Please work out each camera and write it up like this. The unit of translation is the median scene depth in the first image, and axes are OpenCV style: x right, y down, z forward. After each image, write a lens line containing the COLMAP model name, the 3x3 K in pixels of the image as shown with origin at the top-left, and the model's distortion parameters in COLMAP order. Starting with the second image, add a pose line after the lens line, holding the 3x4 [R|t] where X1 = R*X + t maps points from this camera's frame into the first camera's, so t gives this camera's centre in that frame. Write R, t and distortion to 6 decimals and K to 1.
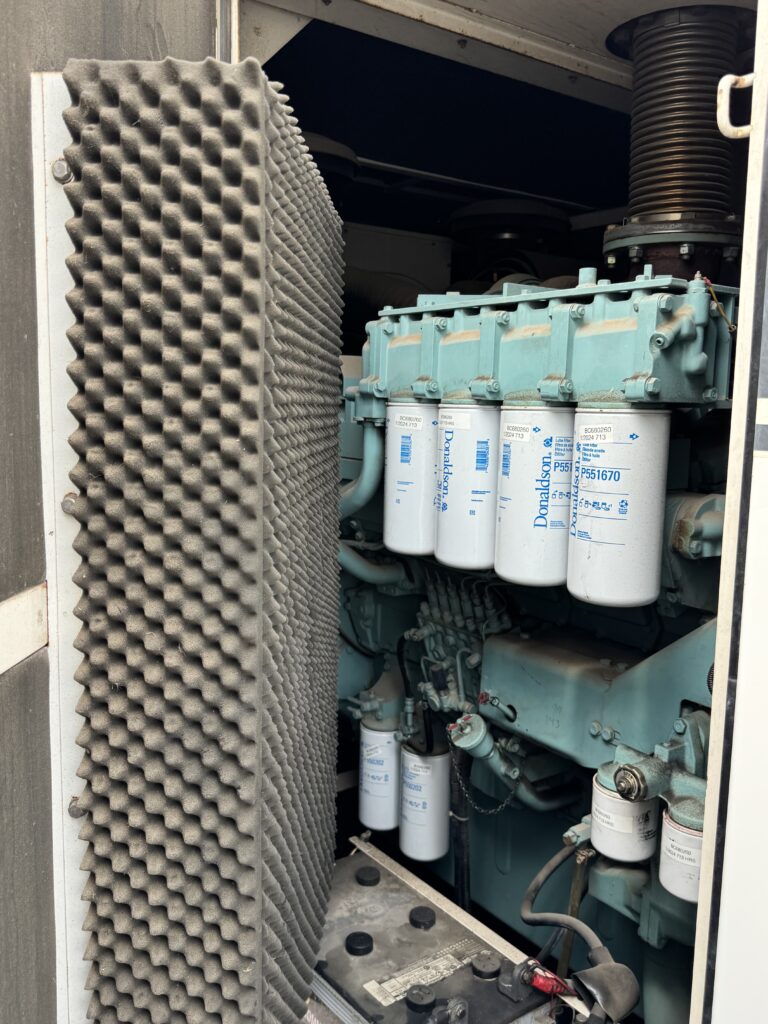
lens RADIAL K [[877.7, 0, 384.0], [0, 877.7, 512.0], [0, 0, 1]] dist [-0.016385, -0.016113]
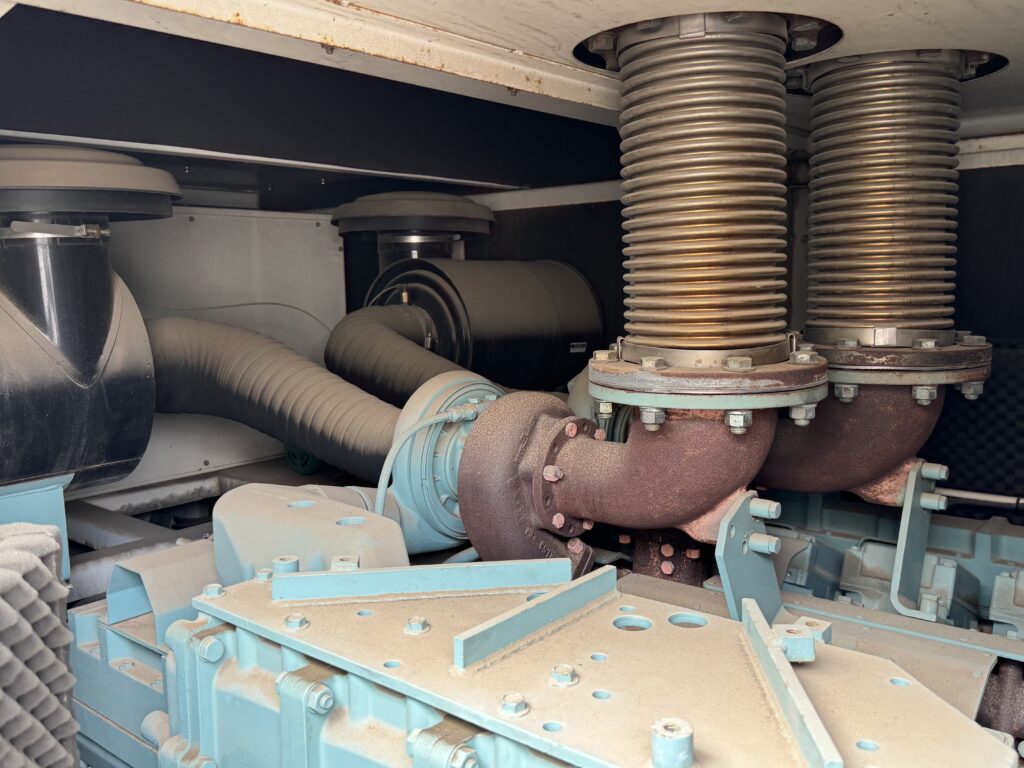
lens RADIAL K [[877.7, 0, 512.0], [0, 877.7, 384.0], [0, 0, 1]] dist [-0.016385, -0.016113]
pose [[0.968198, -0.068136, 0.240727, 0.056431], [0.072201, 0.997357, -0.008097, -0.322554], [-0.239540, 0.025220, 0.970559, 0.453800]]
